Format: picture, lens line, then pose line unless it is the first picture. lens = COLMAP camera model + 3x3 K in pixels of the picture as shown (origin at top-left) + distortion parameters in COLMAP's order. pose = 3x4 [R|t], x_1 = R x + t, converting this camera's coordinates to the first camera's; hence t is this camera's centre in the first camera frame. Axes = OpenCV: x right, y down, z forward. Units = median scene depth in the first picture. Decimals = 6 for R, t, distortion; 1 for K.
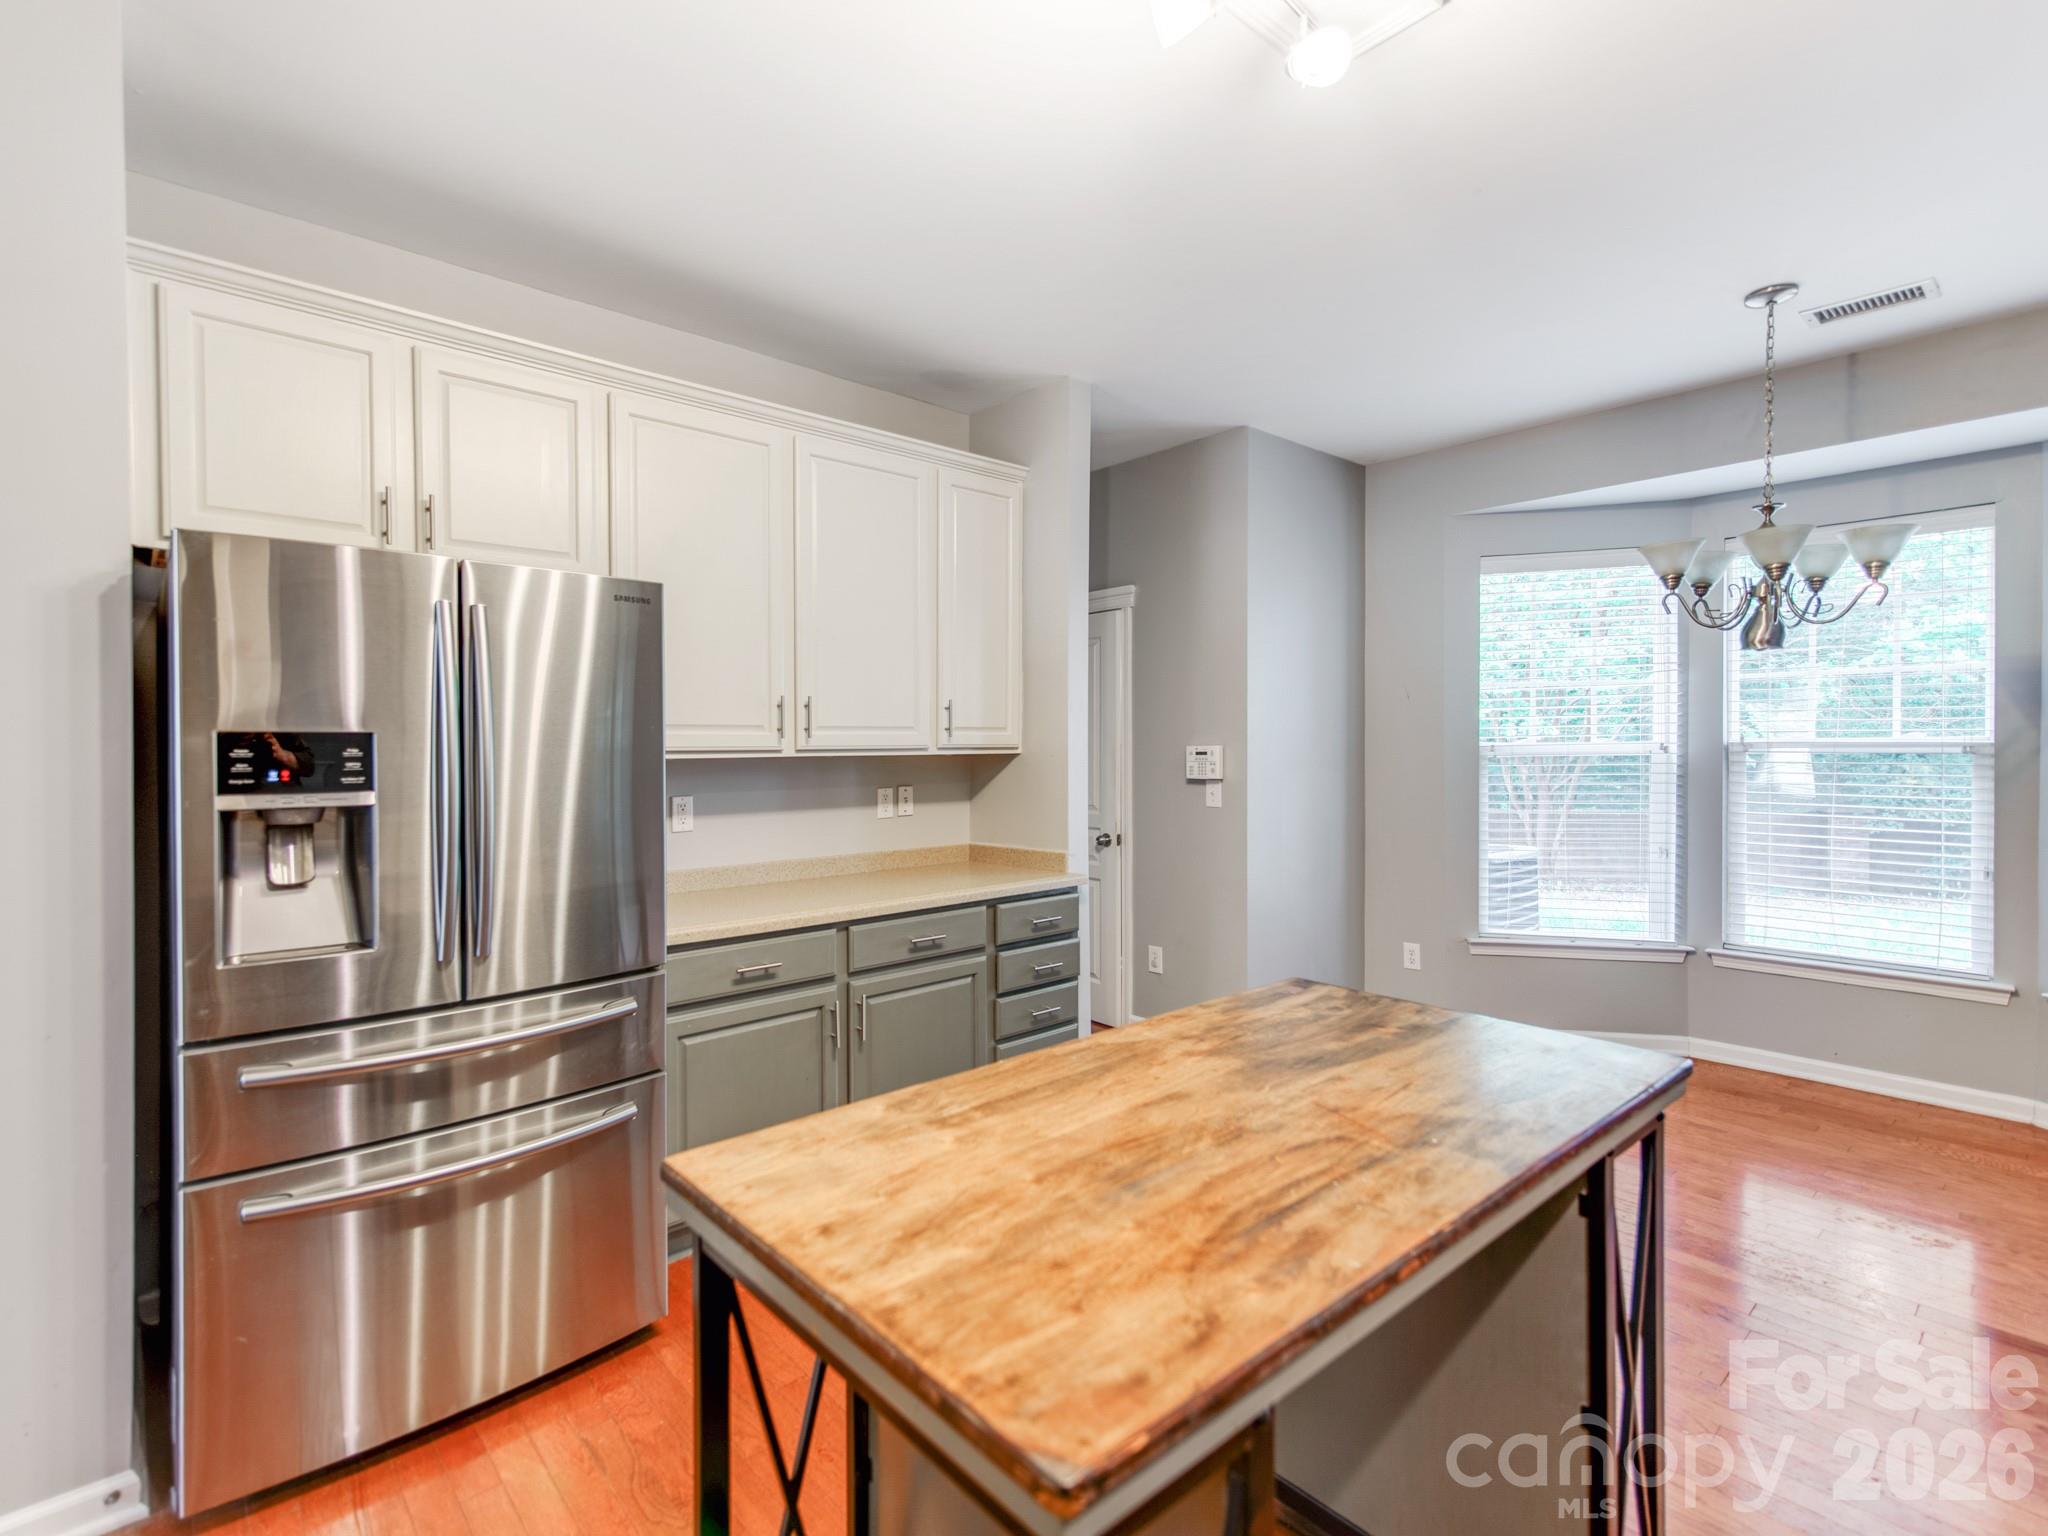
lens RADIAL K [[939.2, 0, 1064.2], [0, 939.2, 759.5], [0, 0, 1]] dist [0.002205, -0.002625]
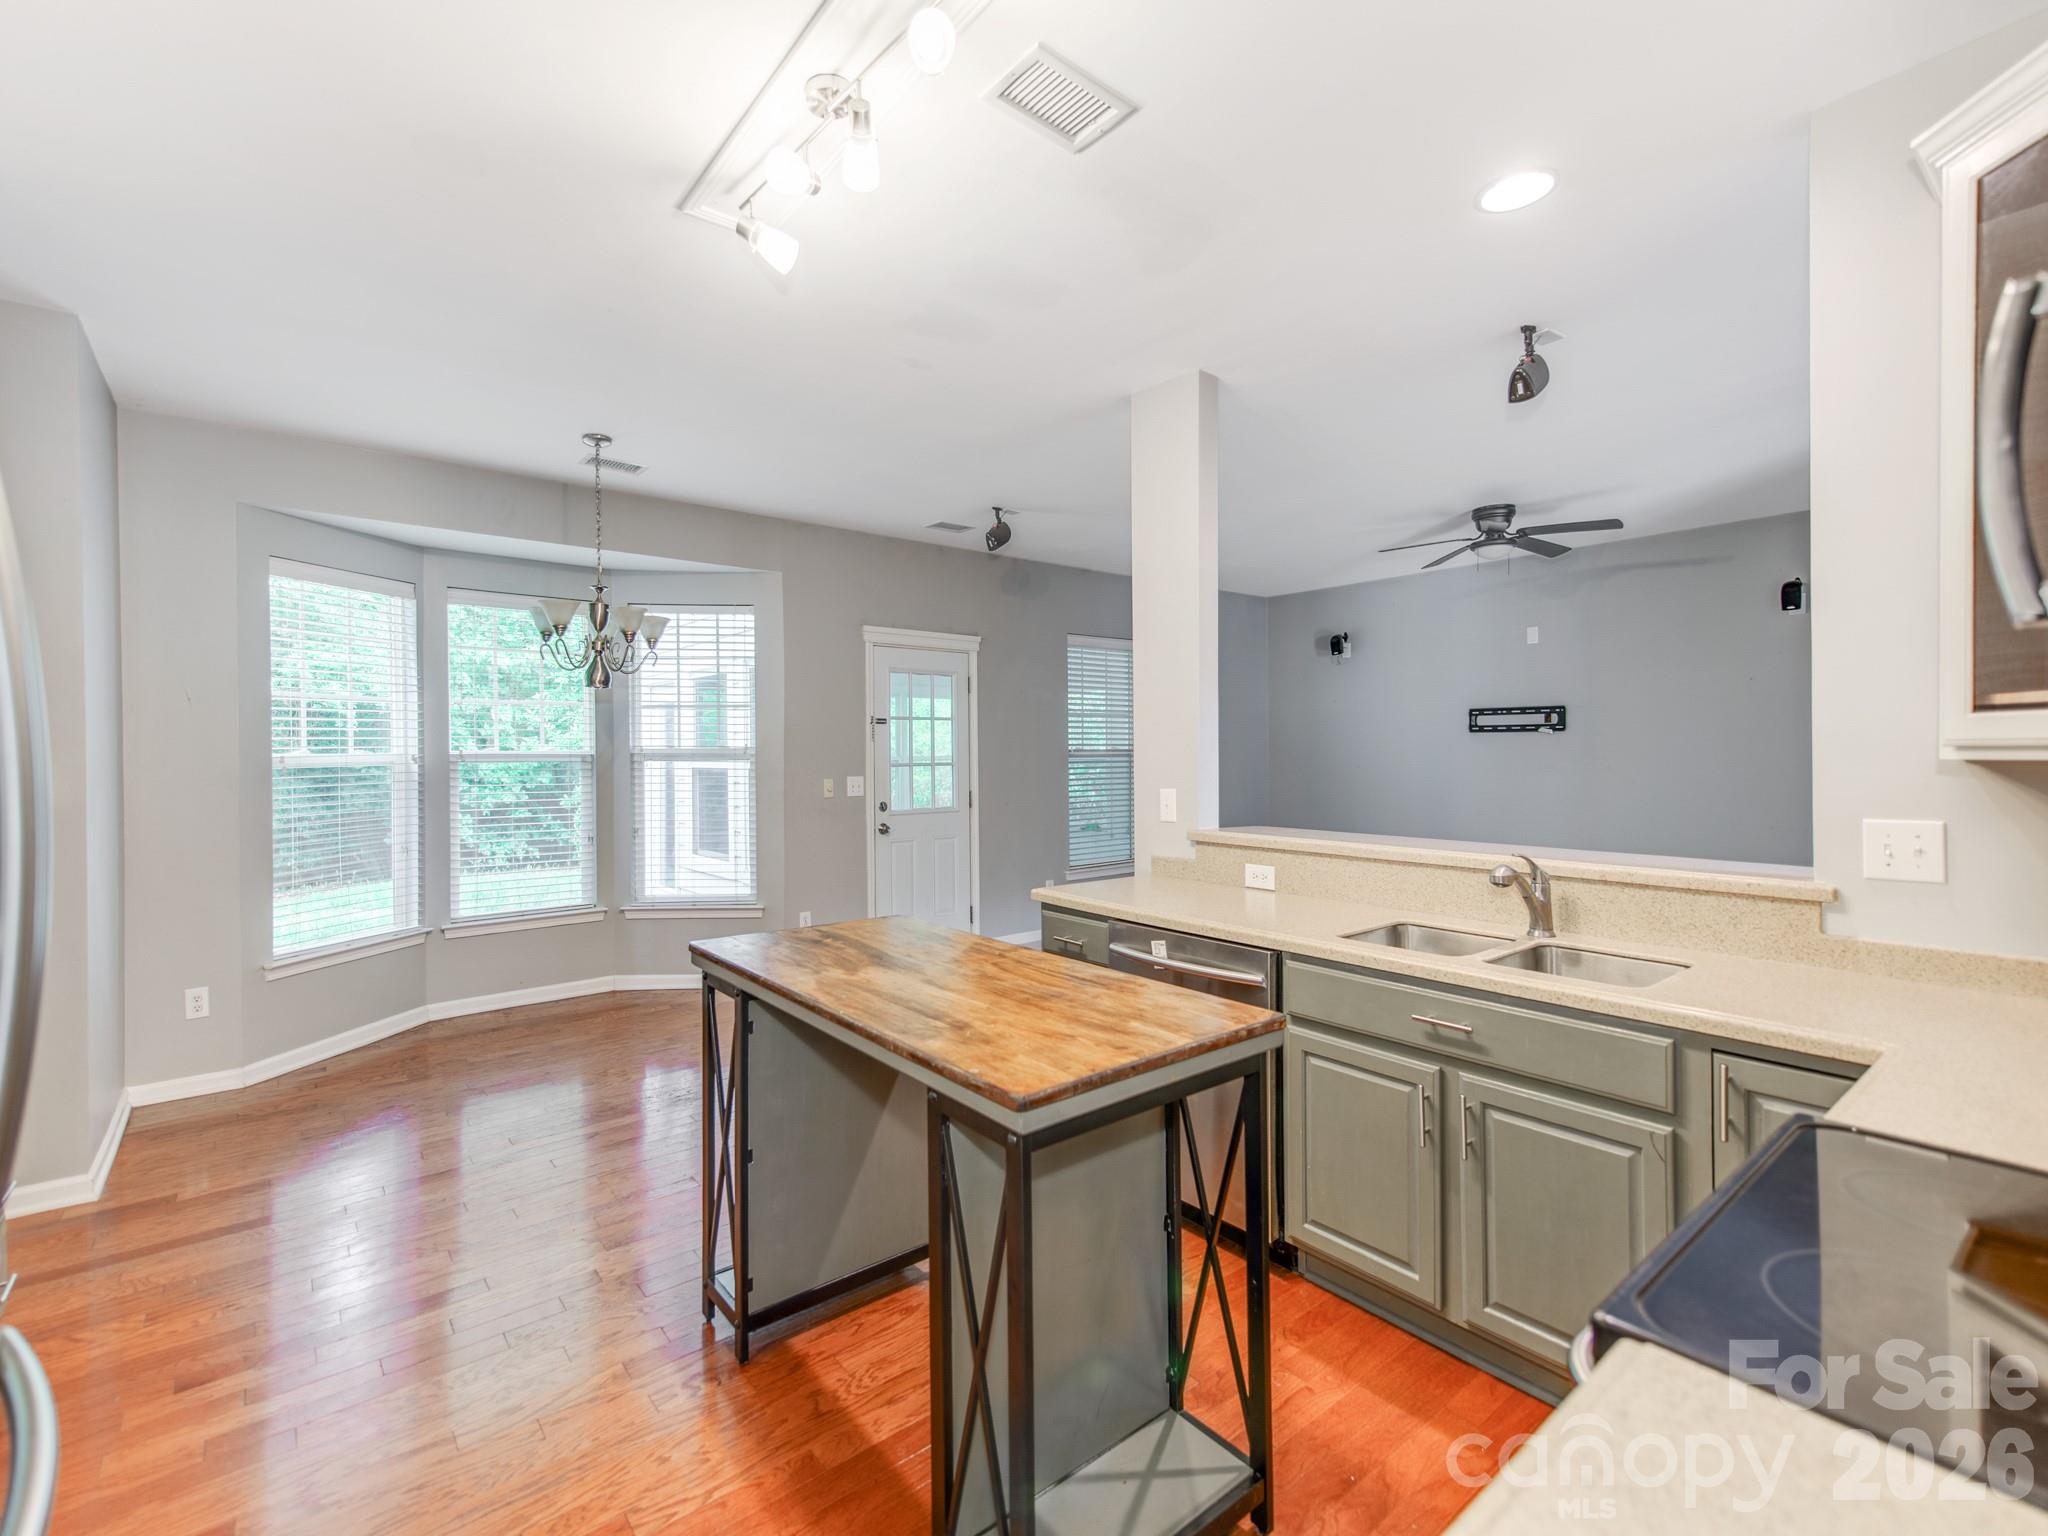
lens RADIAL K [[906.9, 0, 932.7], [0, 906.9, 761.8], [0, 0, 1]] dist [0.008599, -0.000627]
pose [[0.102189, -0.005947, 0.994747, -0.546083], [0.020143, 0.999789, 0.003908, -0.000421], [-0.994561, 0.019638, 0.102287, 0.343668]]
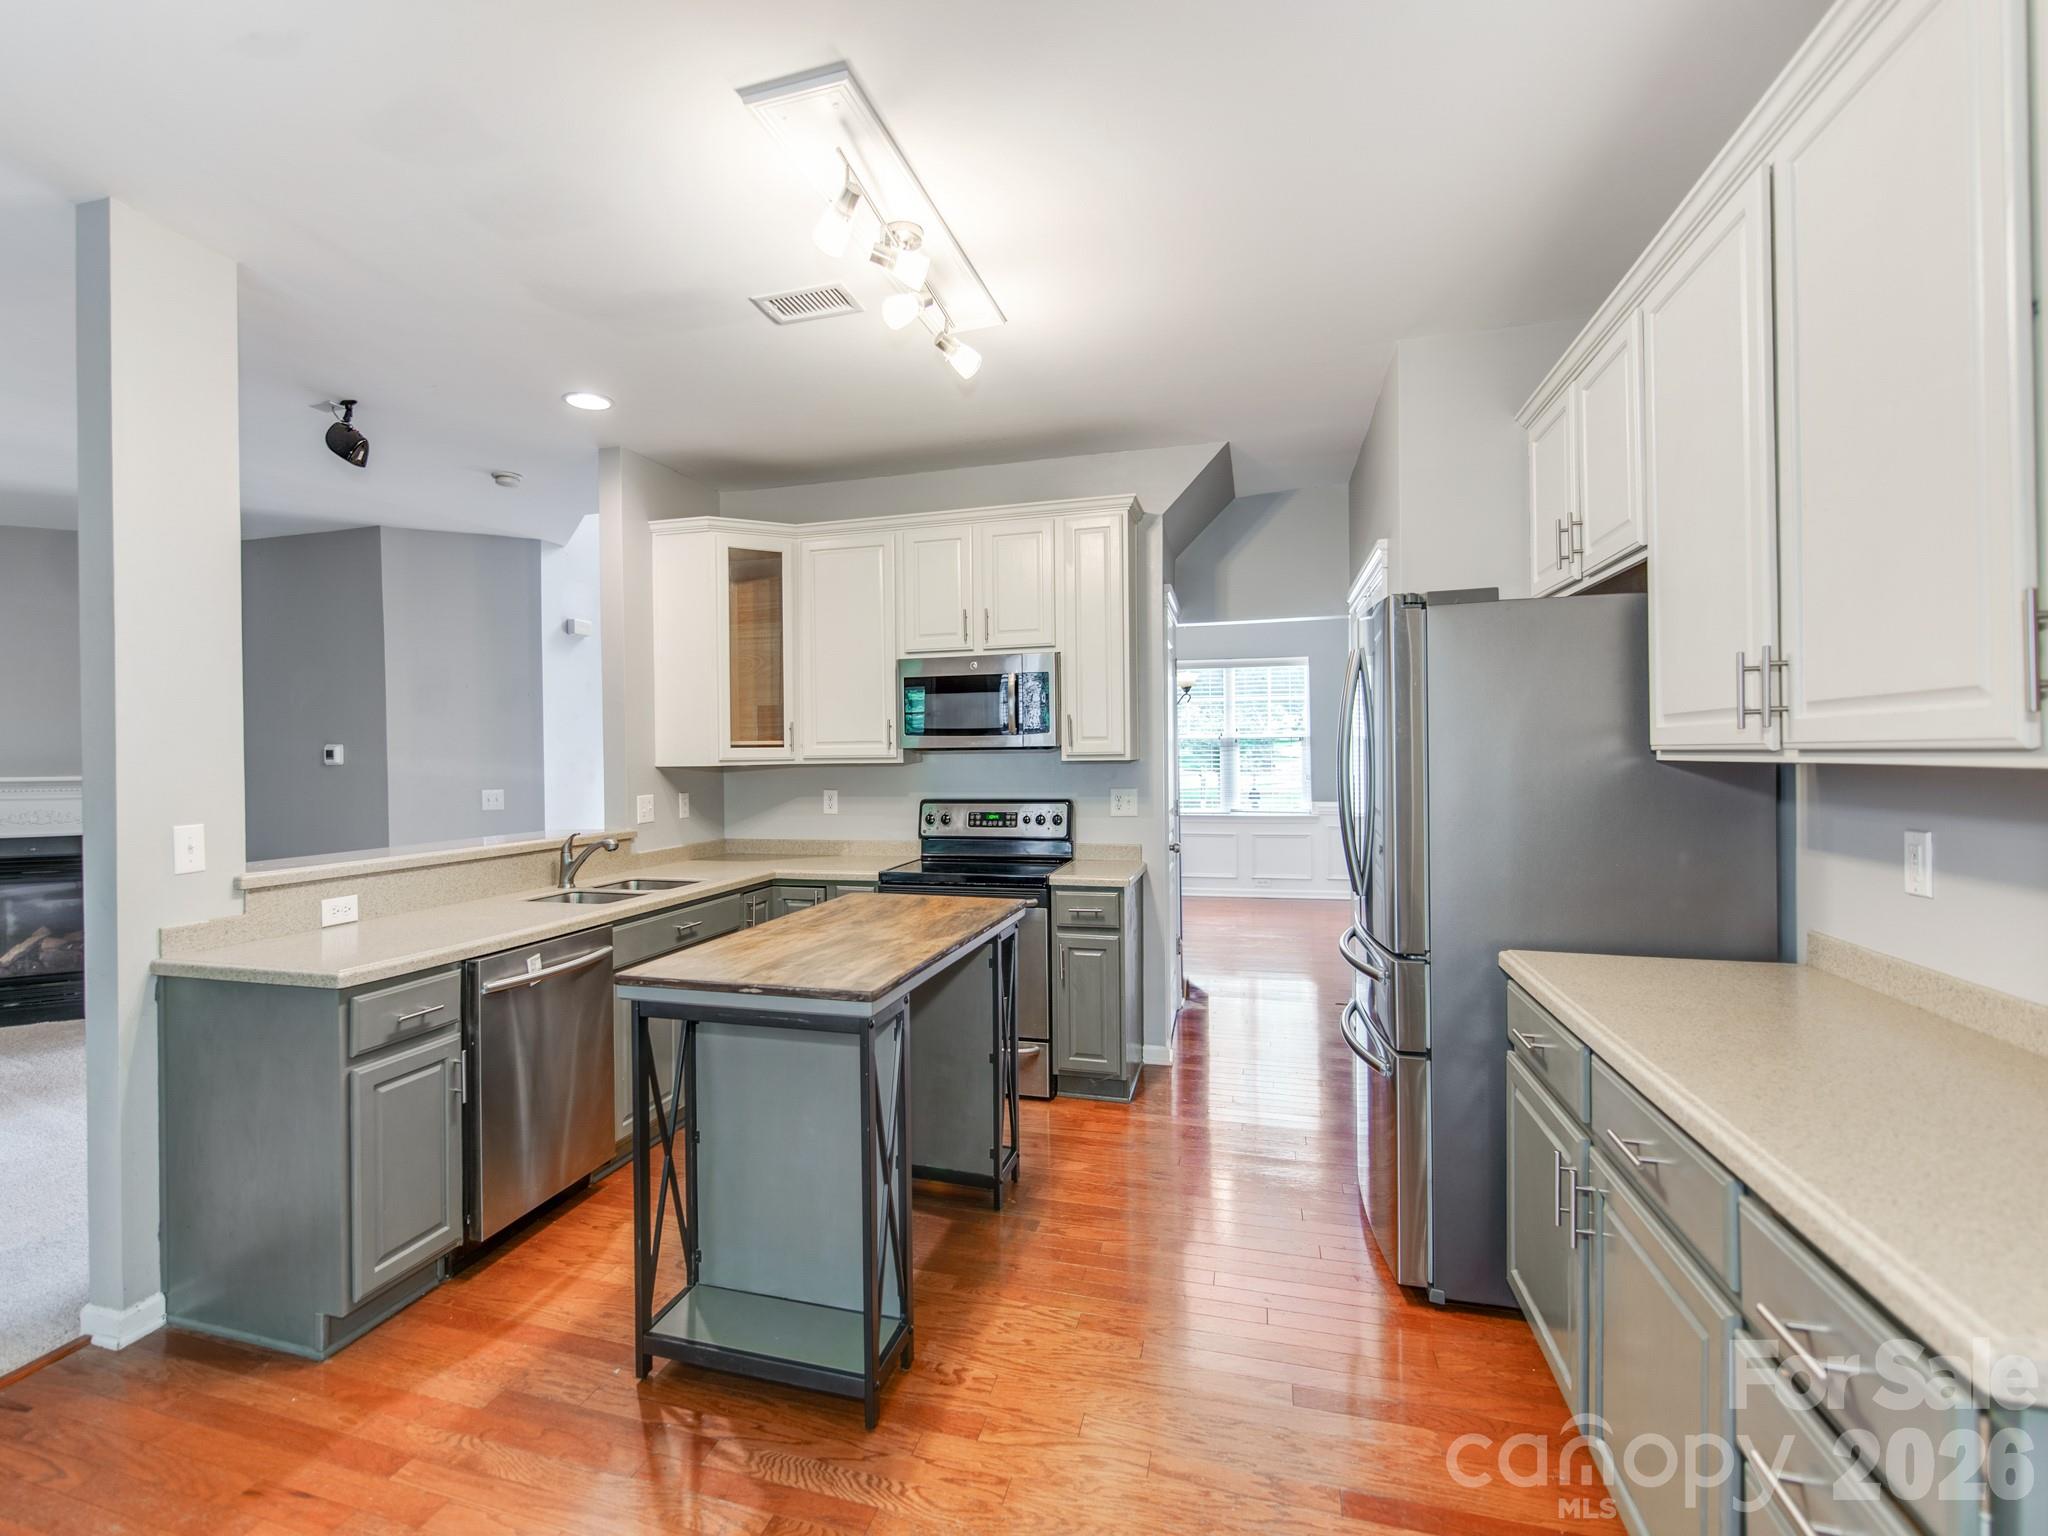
lens RADIAL K [[939.2, 0, 1000.0], [0, 939.2, 759.7], [0, 0, 1]] dist [0.002205, -0.002625]
pose [[-0.844383, 0.022142, -0.535282, 0.401774], [0.011574, 0.999666, 0.023093, -0.021256], [0.535615, 0.013304, -0.844358, 1.170896]]
